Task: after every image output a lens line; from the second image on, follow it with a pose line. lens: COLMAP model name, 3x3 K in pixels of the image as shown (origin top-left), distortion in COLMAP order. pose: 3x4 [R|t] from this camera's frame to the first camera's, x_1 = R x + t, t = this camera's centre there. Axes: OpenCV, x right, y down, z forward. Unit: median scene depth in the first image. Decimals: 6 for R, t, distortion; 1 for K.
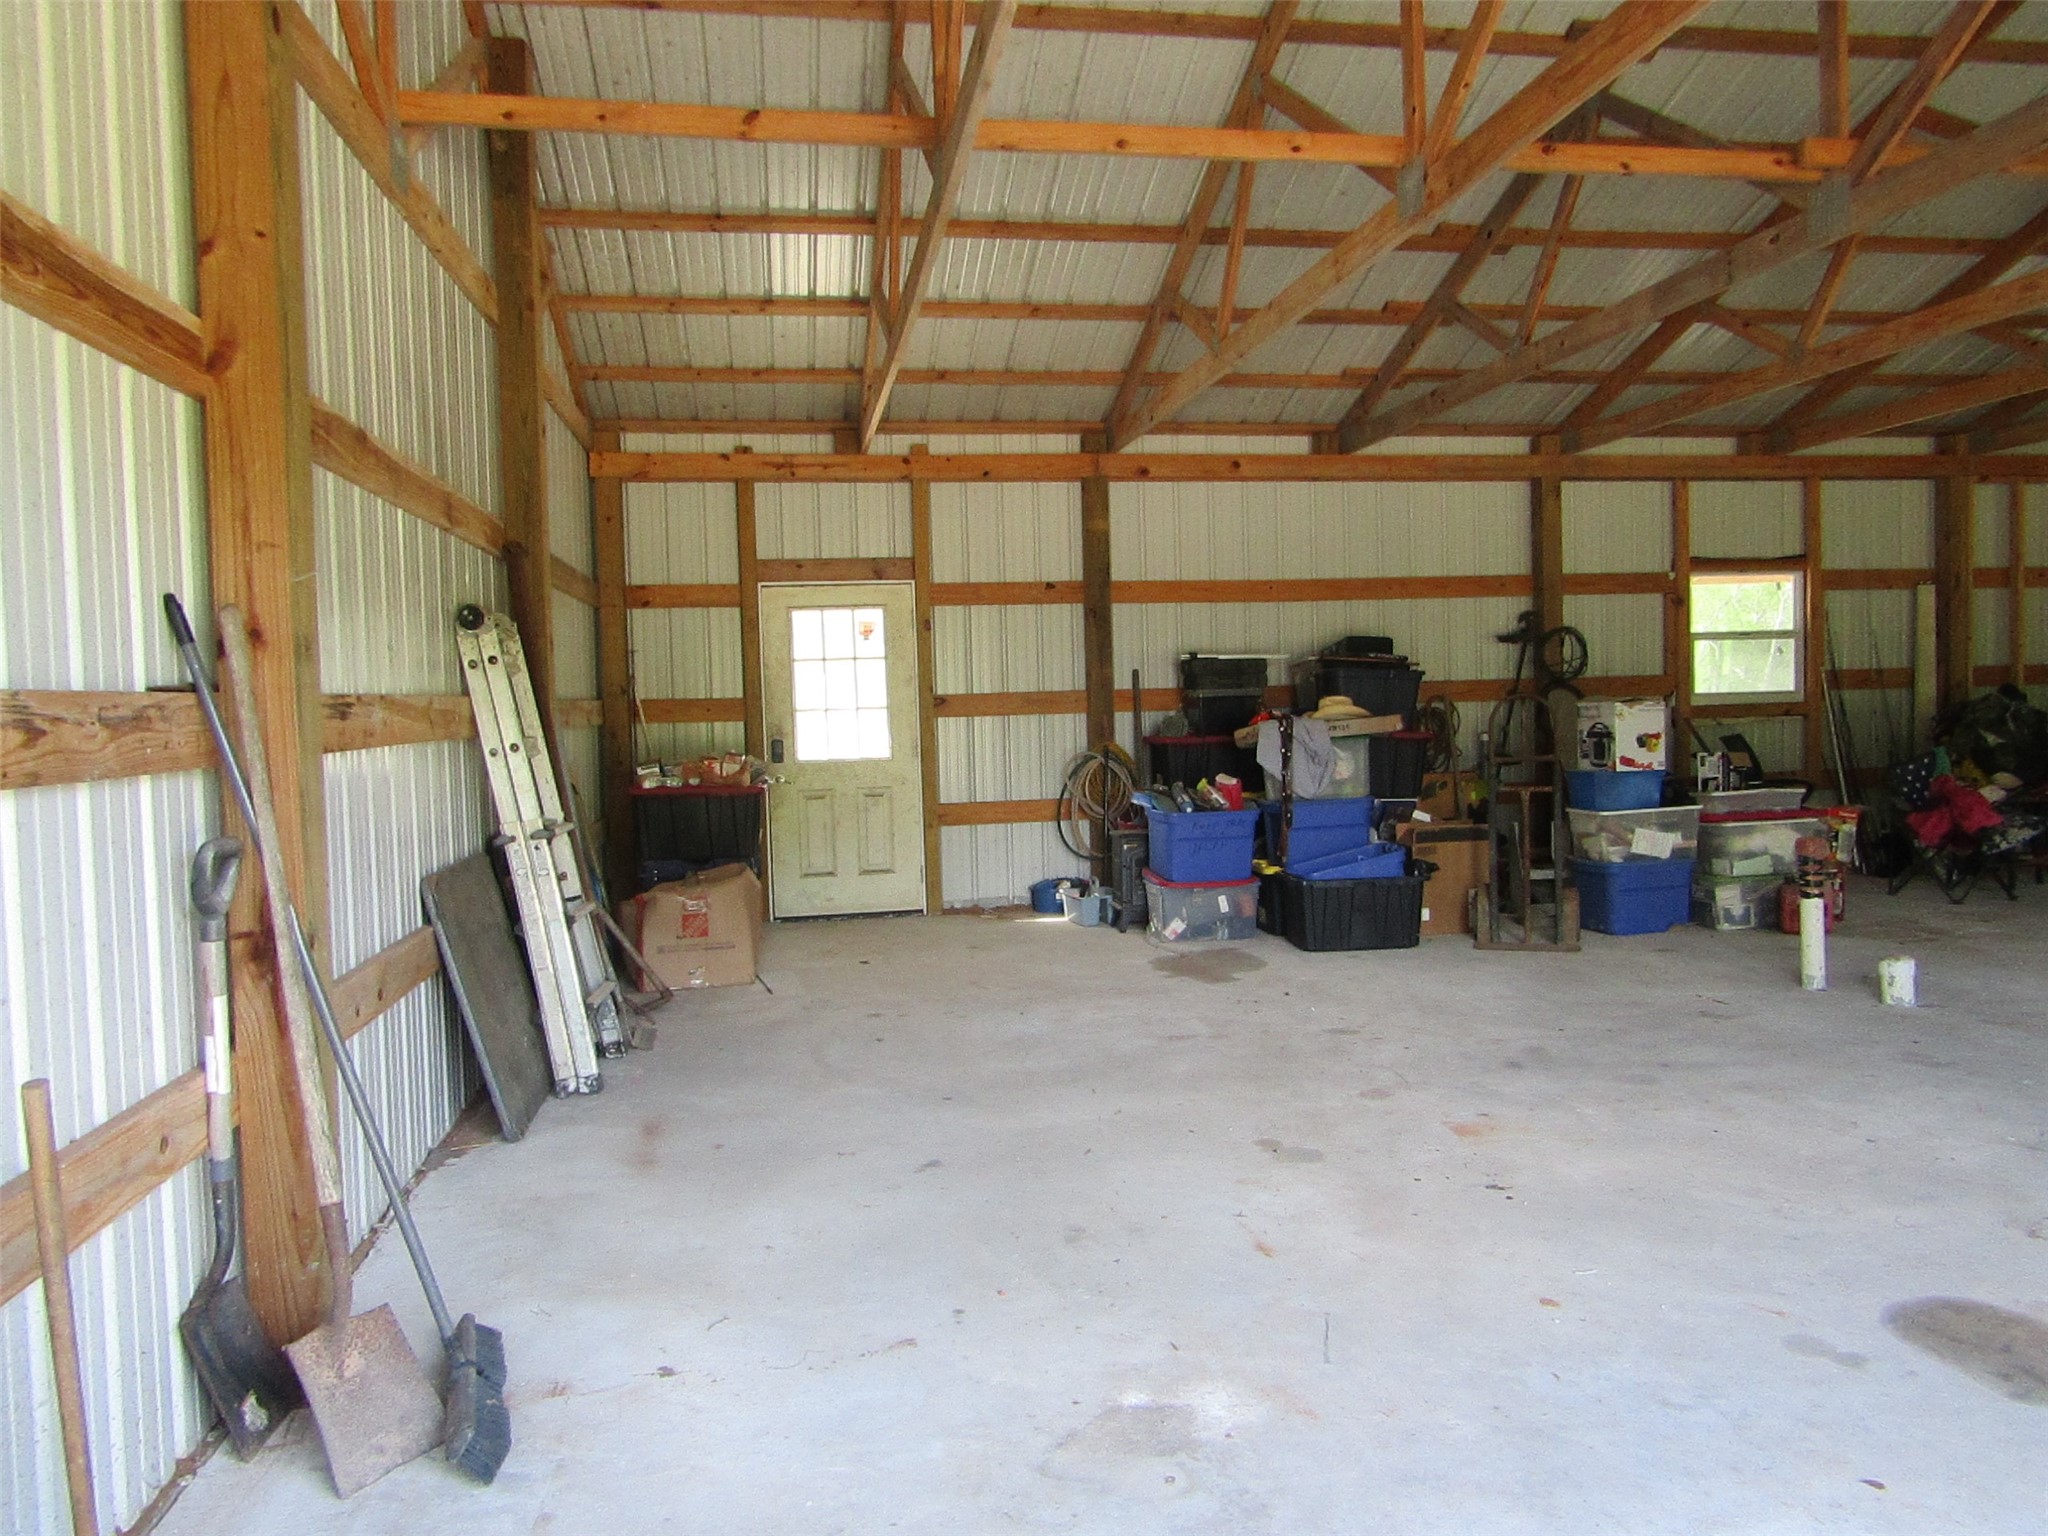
lens RADIAL K [[1449.5, 0, 1030.6], [0, 1449.5, 771.5], [0, 0, 1]] dist [-0.011892, 0.001170]
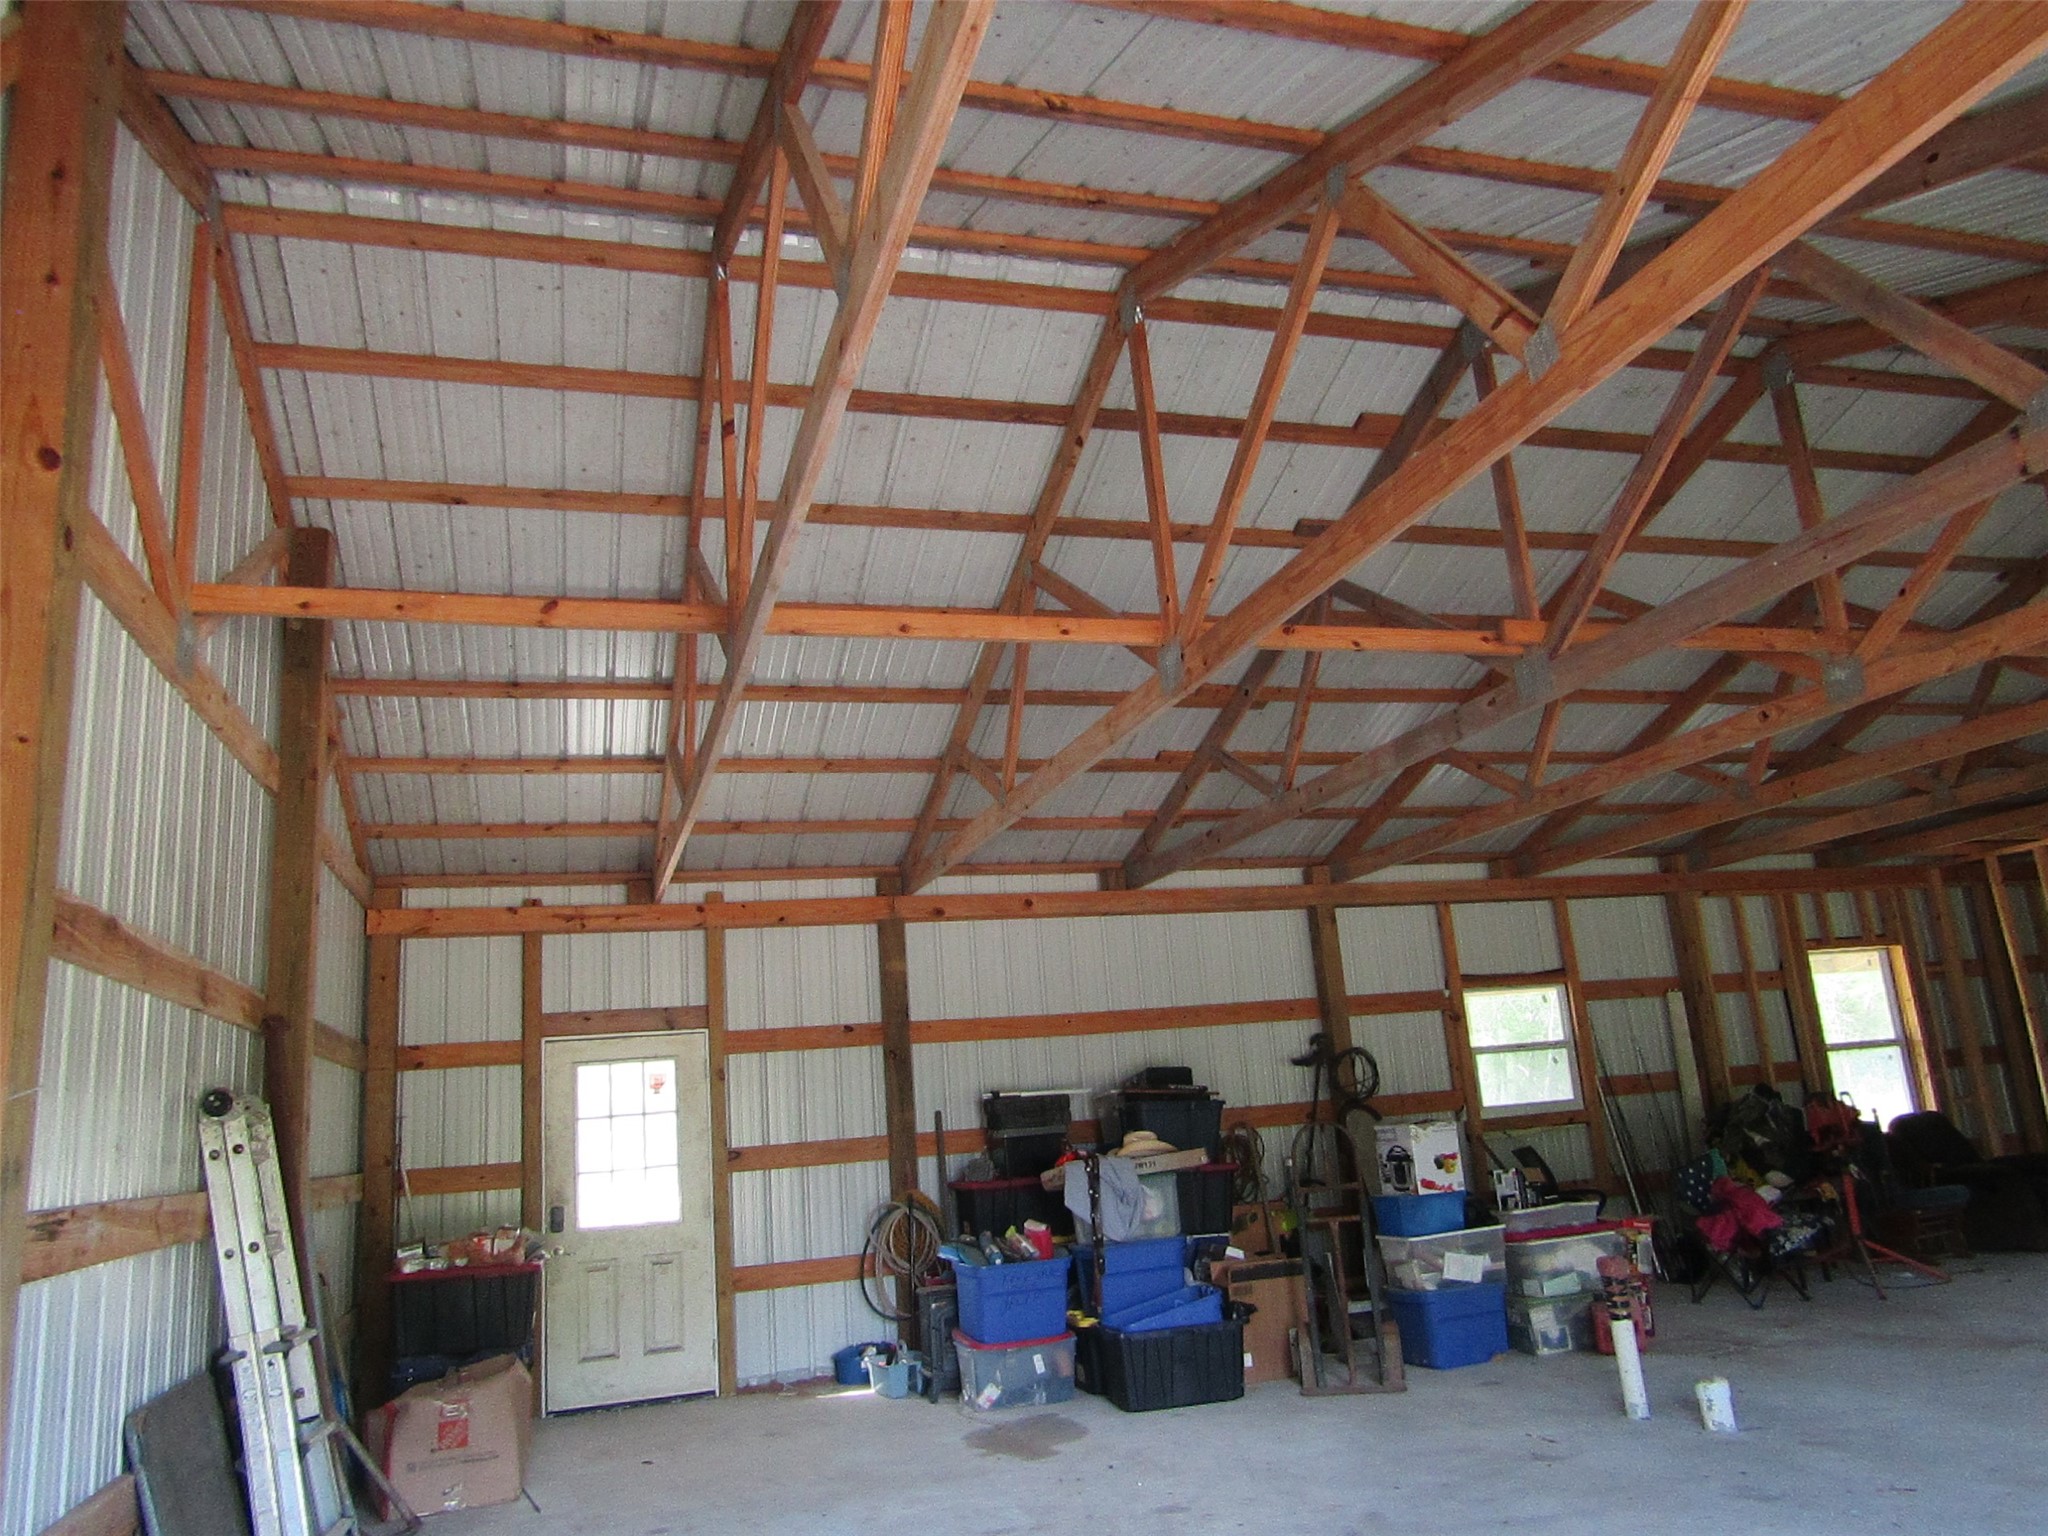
lens RADIAL K [[1449.5, 0, 1032.0], [0, 1449.5, 770.9], [0, 0, 1]] dist [-0.011892, 0.001170]
pose [[0.990148, -0.015077, 0.139211, 0.002681], [0.054242, 0.957862, -0.282060, -0.011977], [-0.129093, 0.286832, 0.949243, -0.004052]]
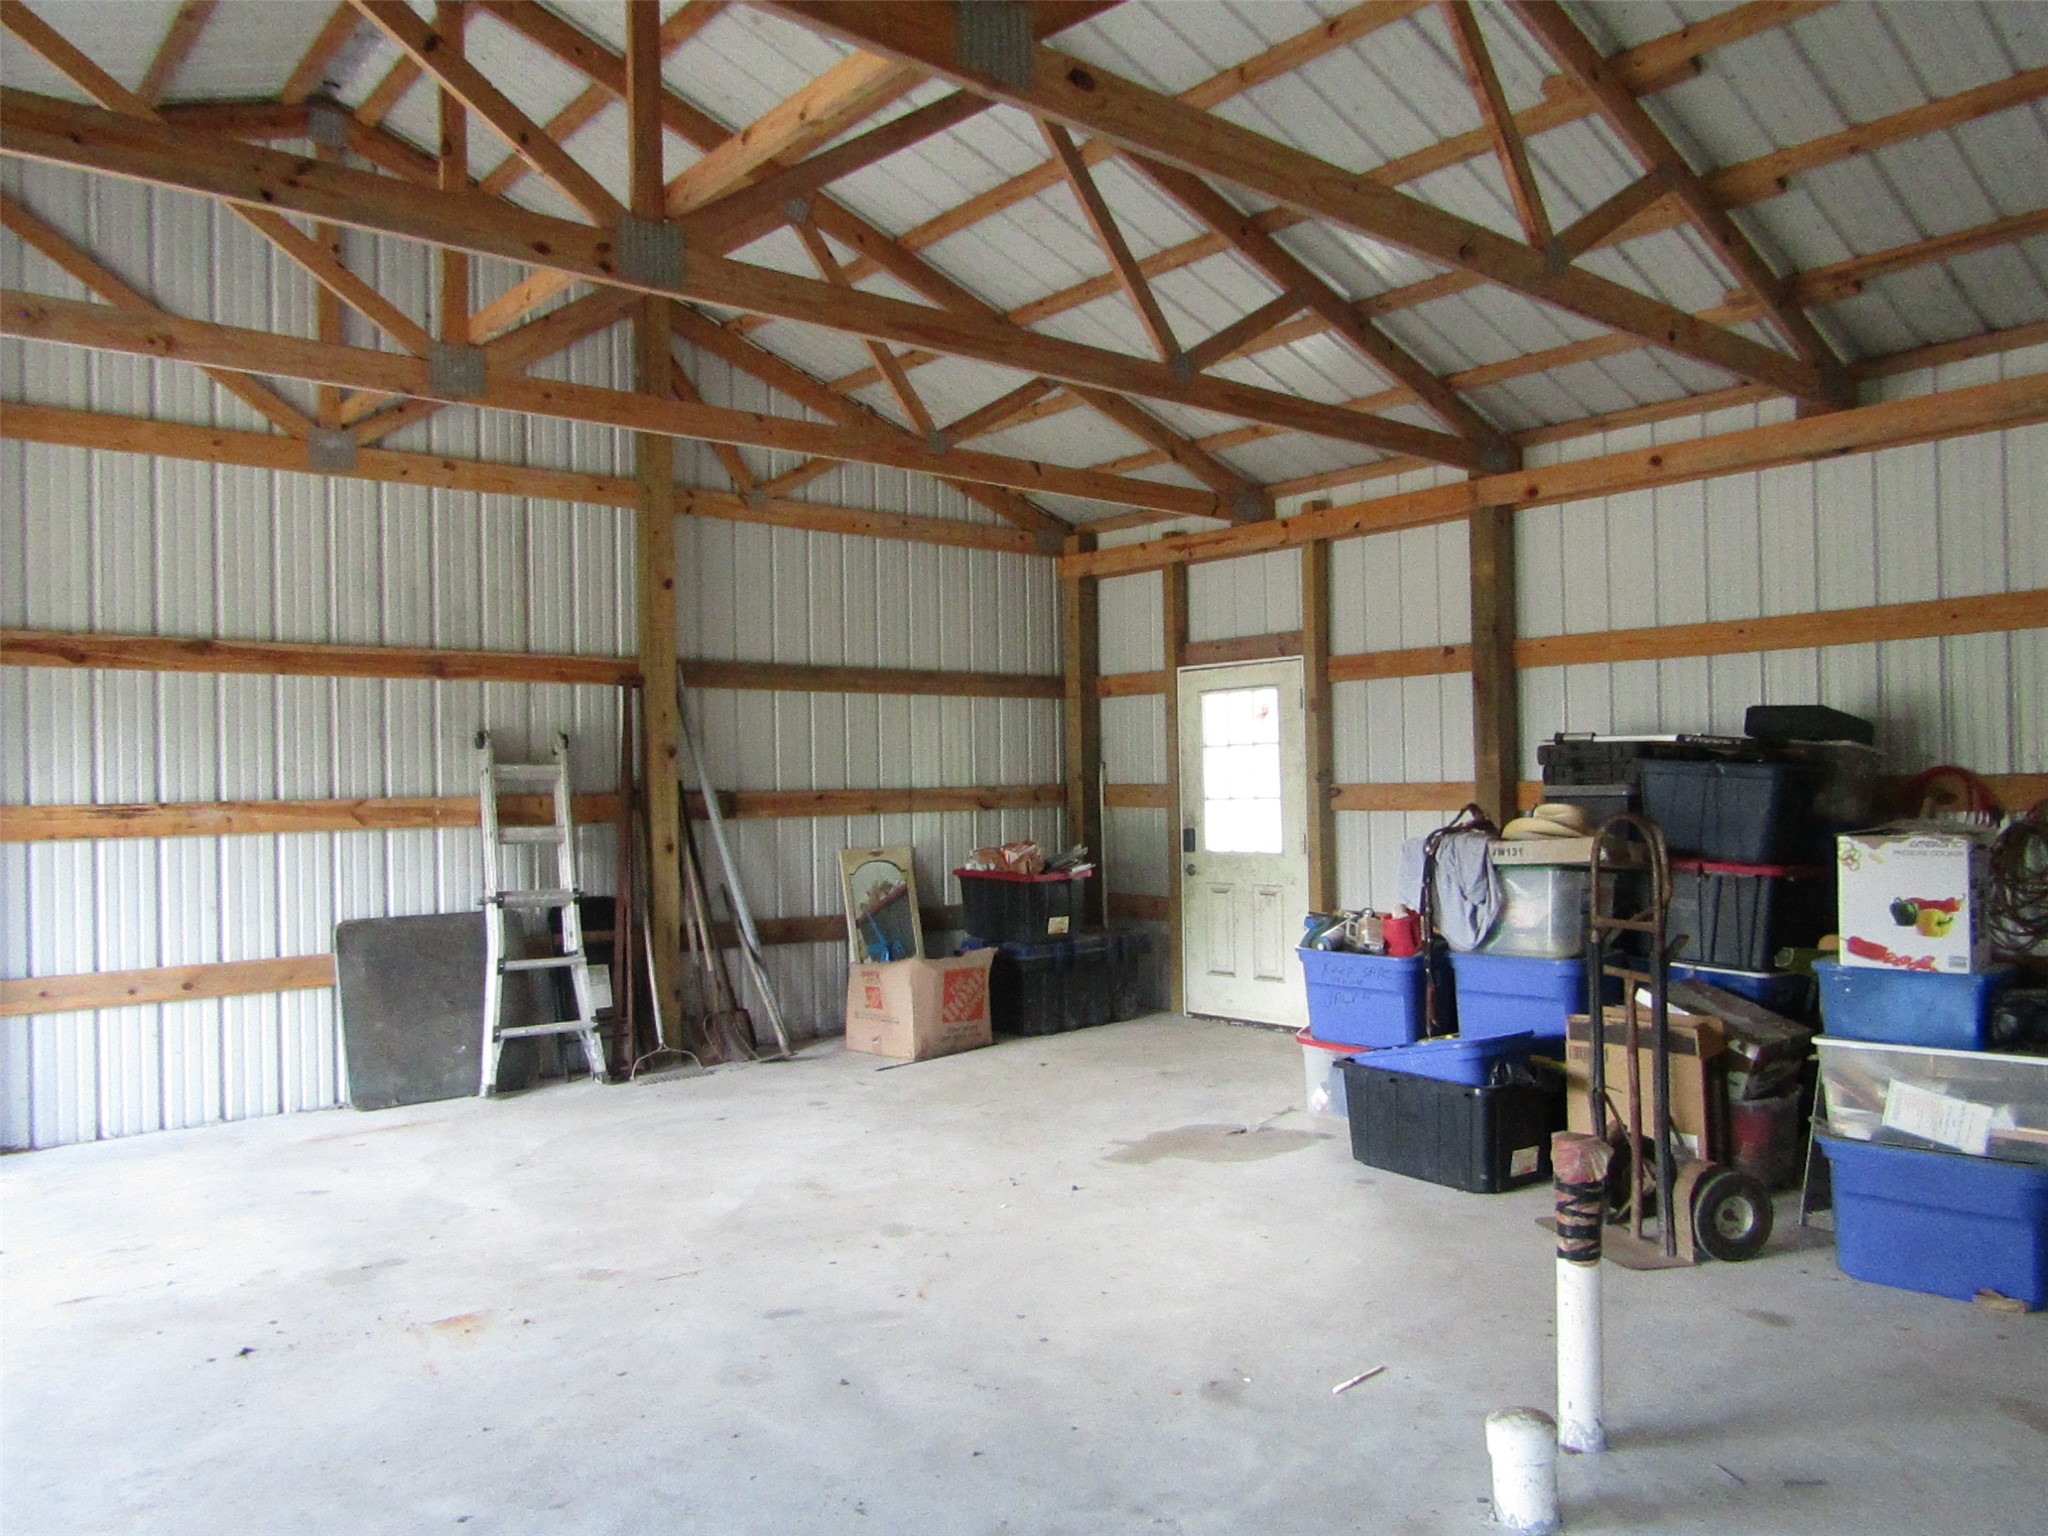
lens RADIAL K [[1455.5, 0, 1018.1], [0, 1455.5, 776.0], [0, 0, 1]] dist [-0.024153, 0.012402]
pose [[0.513270, 0.014707, -0.858101, 0.626457], [-0.037577, 0.999279, -0.005350, -0.049168], [0.857404, 0.034991, 0.513453, 0.416039]]
